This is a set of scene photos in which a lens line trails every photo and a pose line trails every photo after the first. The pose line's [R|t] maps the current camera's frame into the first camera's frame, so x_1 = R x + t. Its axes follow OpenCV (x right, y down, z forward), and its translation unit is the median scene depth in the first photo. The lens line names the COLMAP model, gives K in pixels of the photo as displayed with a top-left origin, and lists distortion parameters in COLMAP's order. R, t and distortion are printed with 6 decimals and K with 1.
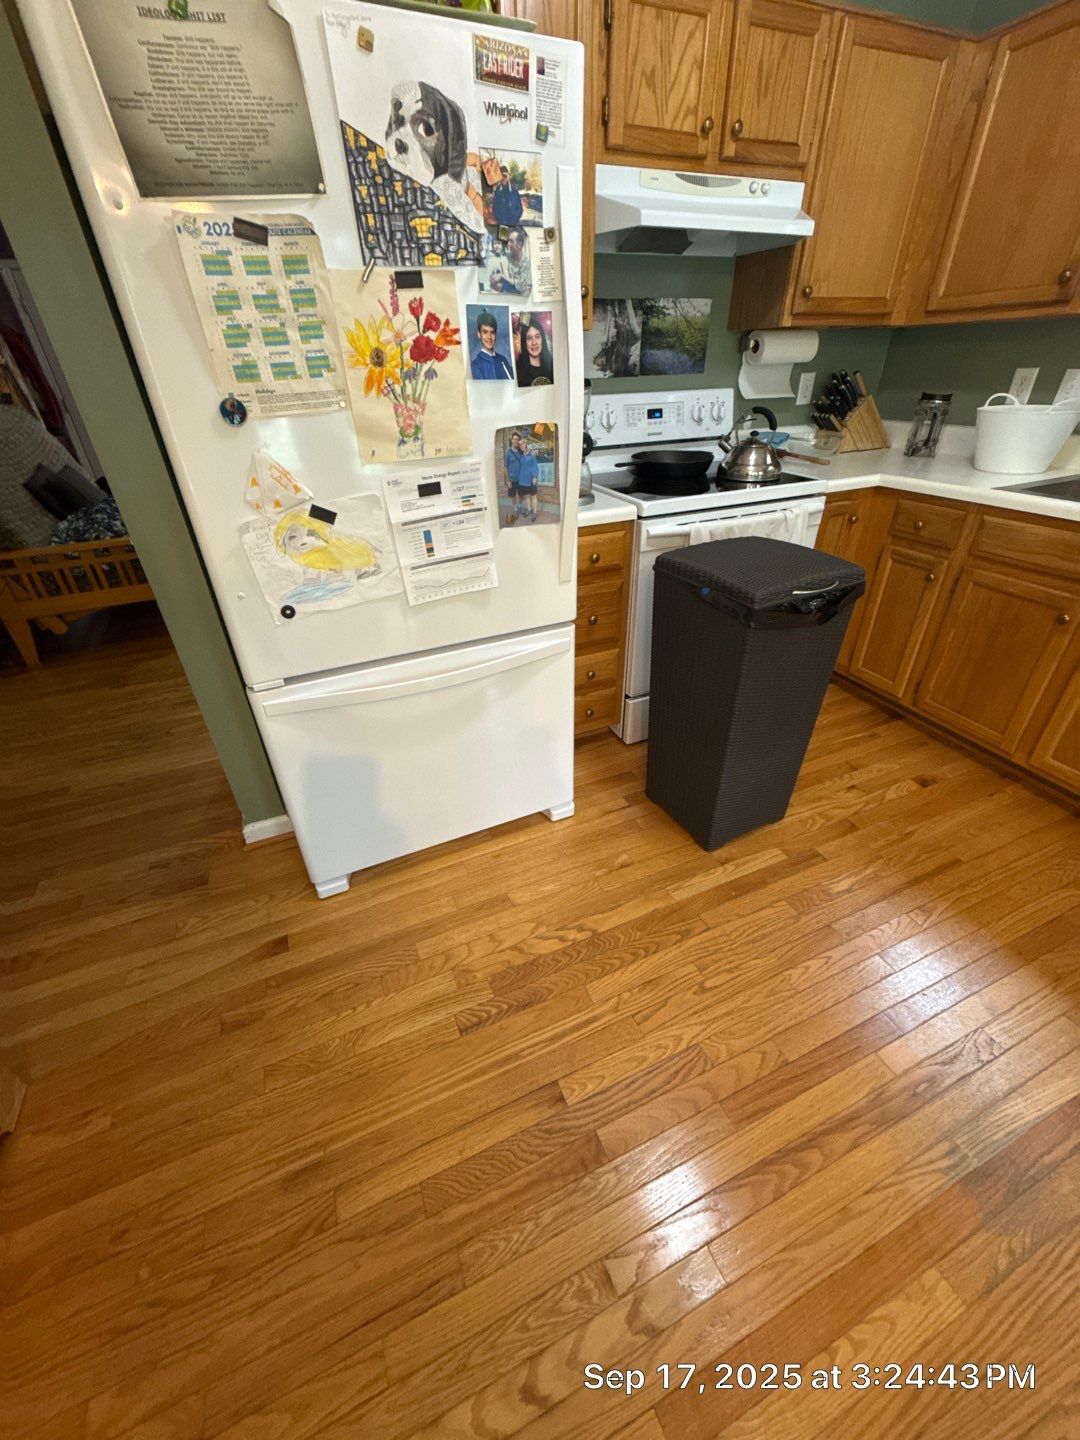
lens RADIAL K [[579.2, 0, 538.9], [0, 579.2, 725.1], [0, 0, 1]] dist [0.000284, 0.000025]
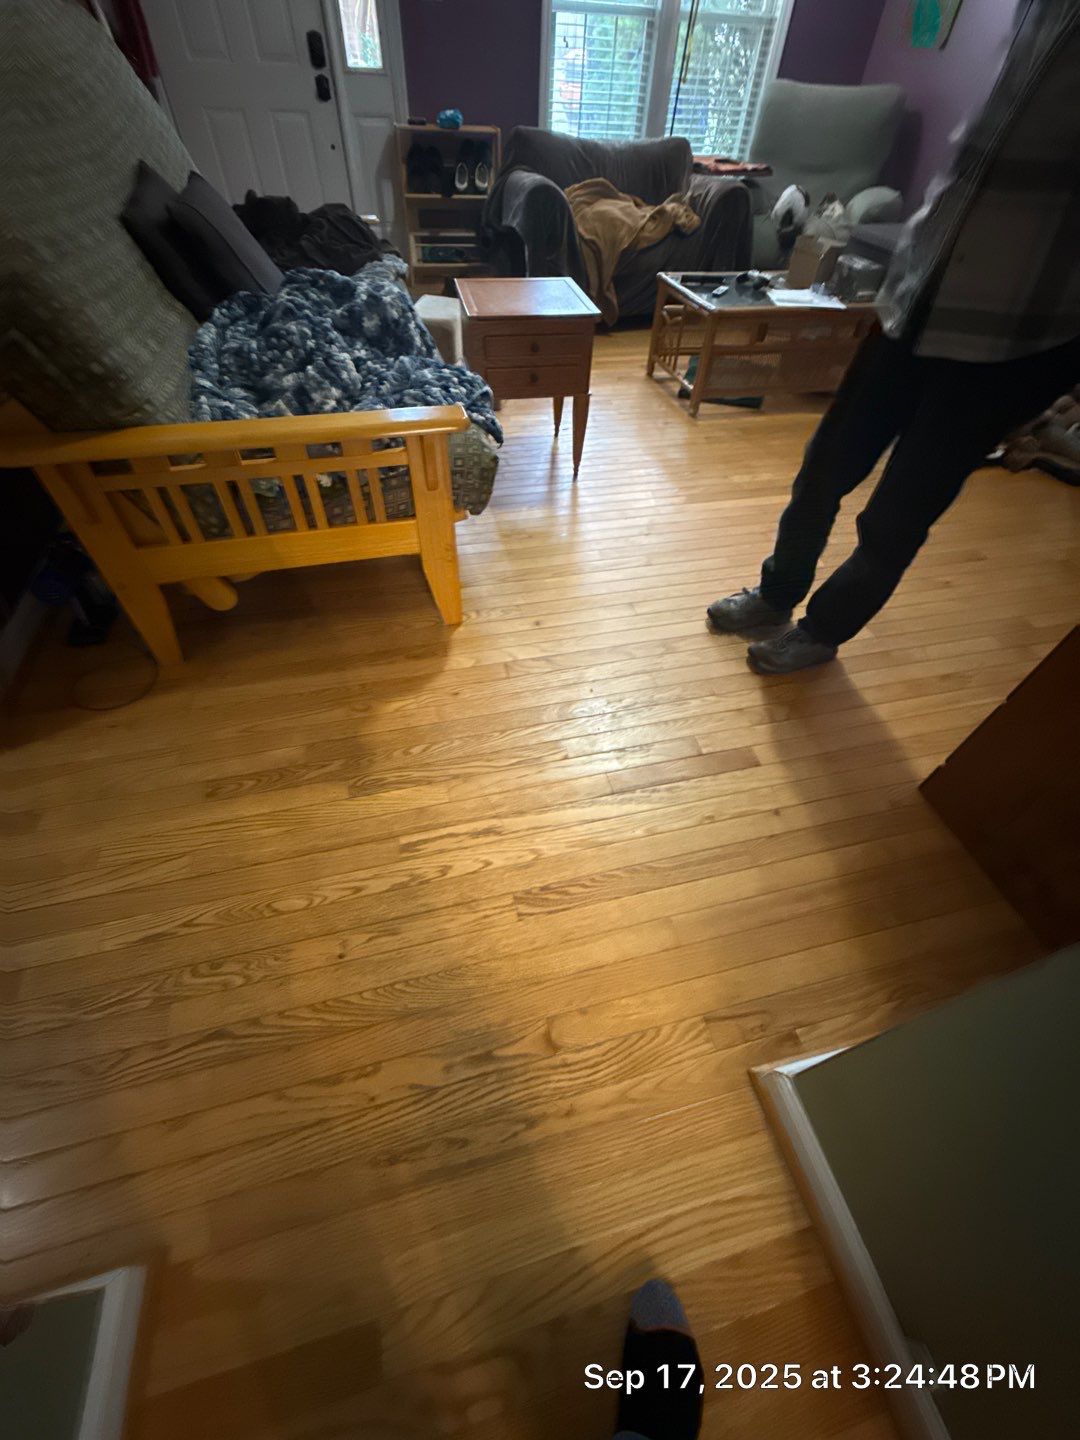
lens RADIAL K [[579.2, 0, 541.9], [0, 579.2, 716.4], [0, 0, 1]] dist [0.000284, 0.000025]
pose [[0.985829, 0.159786, -0.051091, -0.536318], [-0.138745, 0.947803, 0.287087, -0.249104], [0.094297, -0.275930, 0.956541, 0.555045]]
